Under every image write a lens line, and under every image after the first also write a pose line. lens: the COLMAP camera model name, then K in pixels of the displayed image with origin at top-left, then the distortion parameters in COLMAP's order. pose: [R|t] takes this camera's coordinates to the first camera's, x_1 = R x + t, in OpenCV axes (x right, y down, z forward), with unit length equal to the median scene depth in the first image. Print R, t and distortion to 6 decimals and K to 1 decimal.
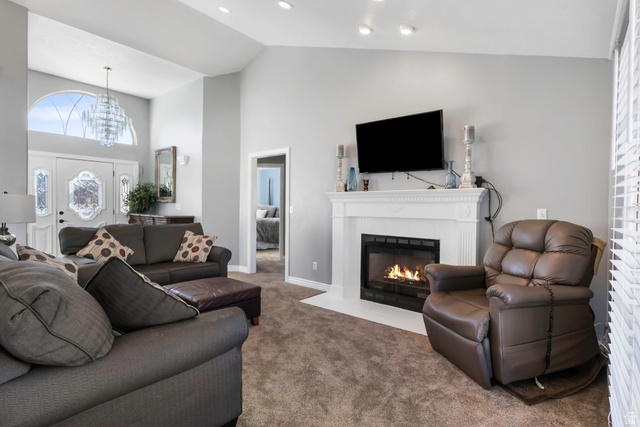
lens RADIAL K [[319.9, 0, 317.3], [0, 319.9, 213.0], [0, 0, 1]] dist [-0.000428, -0.000606]
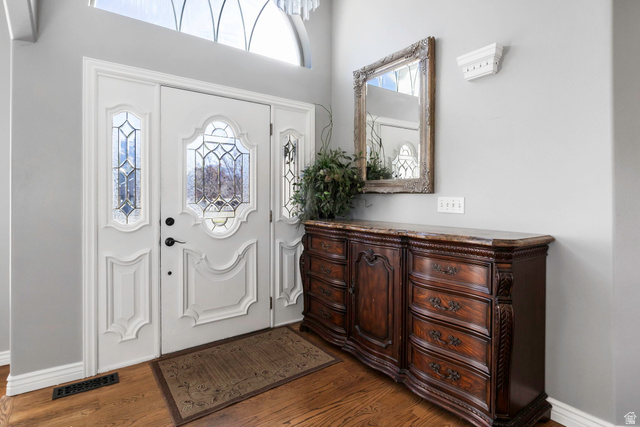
lens RADIAL K [[353.2, 0, 318.8], [0, 353.2, 210.4], [0, 0, 1]] dist [0.004833, 0.000306]
pose [[0.971385, -0.017615, -0.236855, -0.481993], [0.011752, 0.999589, -0.026142, -0.000365], [0.237218, 0.022610, 0.971193, 0.575161]]
